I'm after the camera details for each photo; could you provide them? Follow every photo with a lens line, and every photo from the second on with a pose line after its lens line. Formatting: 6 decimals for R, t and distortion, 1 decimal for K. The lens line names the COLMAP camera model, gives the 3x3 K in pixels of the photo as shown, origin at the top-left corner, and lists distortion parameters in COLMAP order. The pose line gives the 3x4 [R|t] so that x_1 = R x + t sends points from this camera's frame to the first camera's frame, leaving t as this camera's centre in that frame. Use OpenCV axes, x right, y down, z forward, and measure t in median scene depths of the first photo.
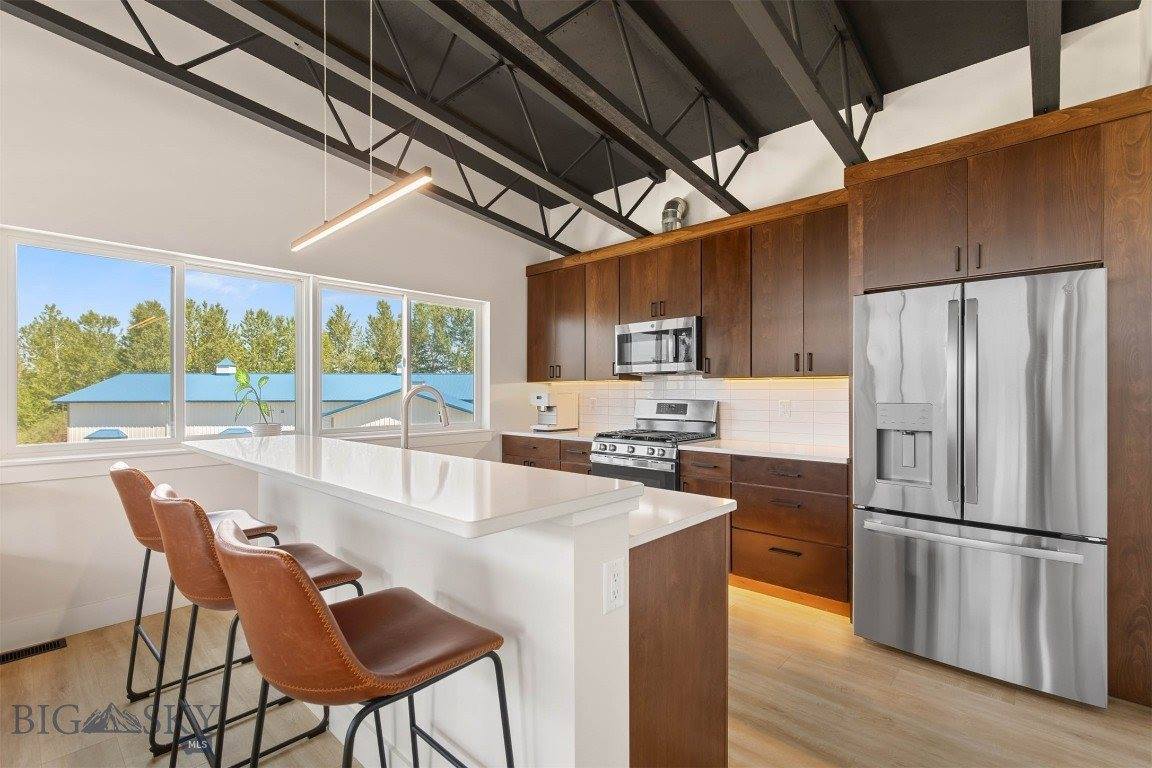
lens RADIAL K [[520.3, 0, 569.5], [0, 520.3, 394.3], [0, 0, 1]] dist [0.004700, 0.000447]
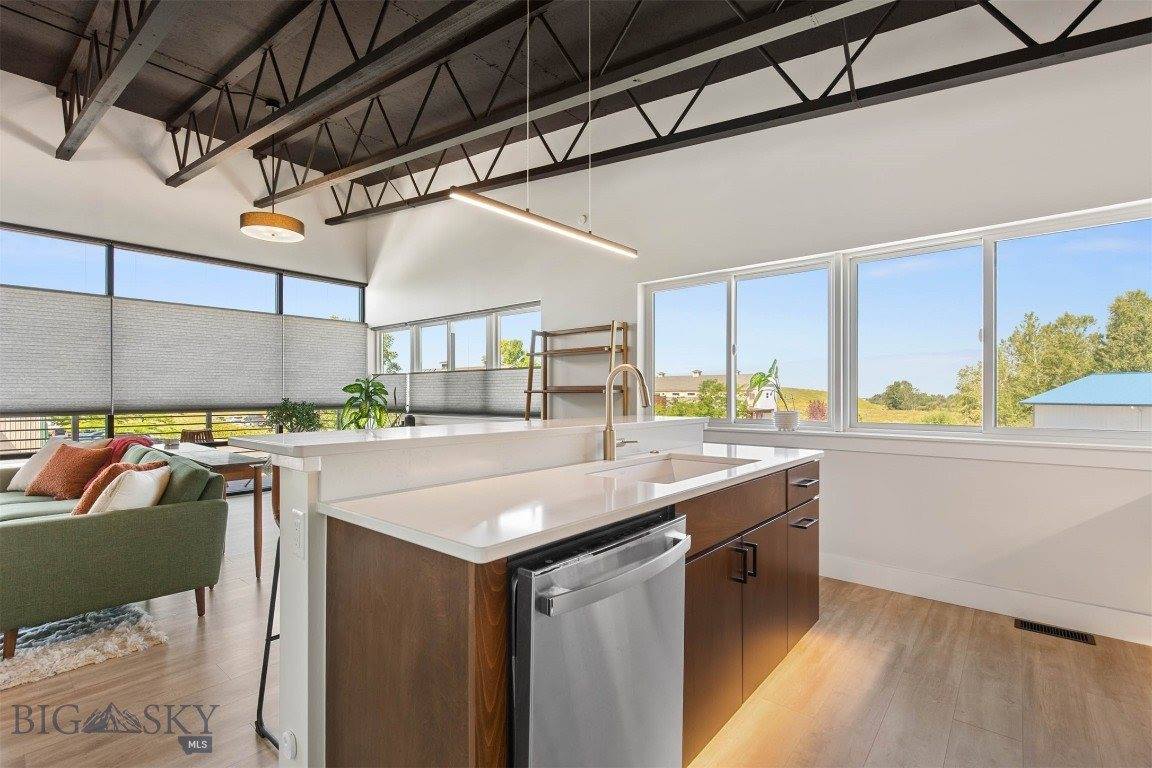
lens RADIAL K [[520.3, 0, 587.1], [0, 520.3, 394.1], [0, 0, 1]] dist [0.004700, 0.000447]
pose [[0.058404, 0.000675, -0.998293, 0.332809], [-0.006905, 0.999976, 0.000273, 0.018346], [0.998269, 0.006877, 0.058407, 0.446069]]
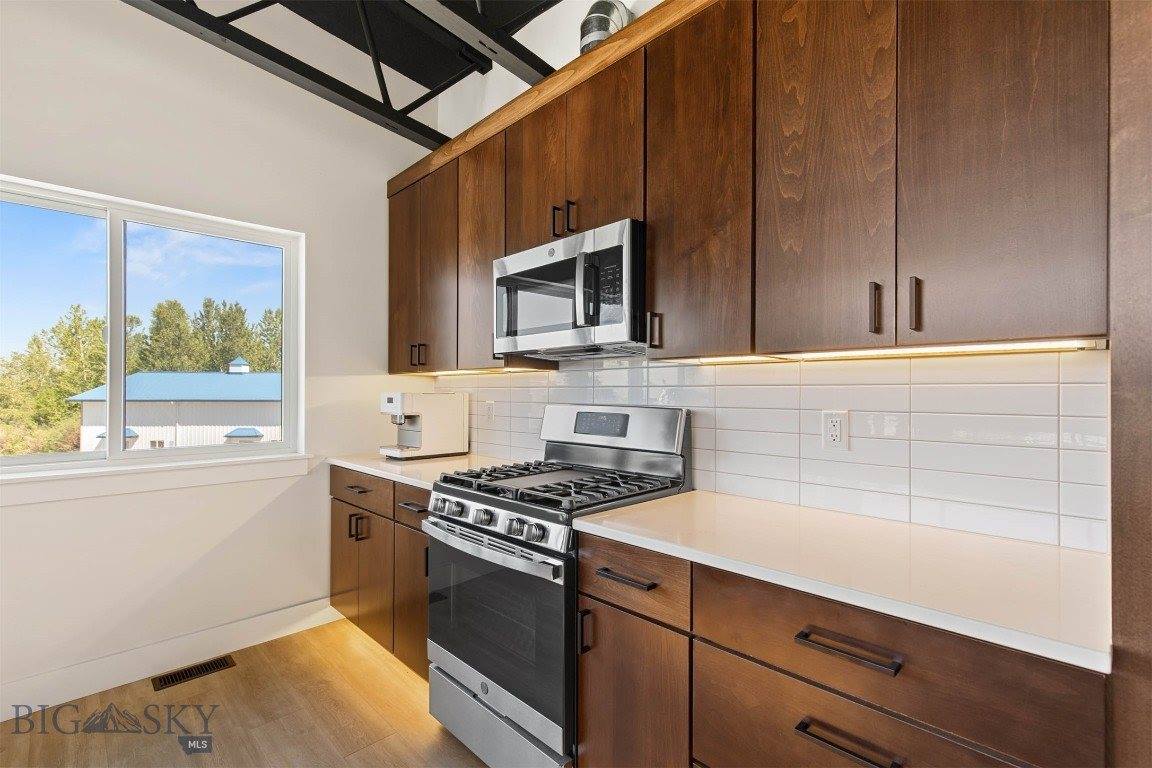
lens RADIAL K [[520.3, 0, 570.7], [0, 520.3, 392.0], [0, 0, 1]] dist [0.004700, 0.000447]
pose [[0.998859, 0.003621, -0.047621, 0.188138], [-0.003878, 0.999978, -0.005318, -0.000206], [0.047600, 0.005497, 0.998851, 0.490496]]
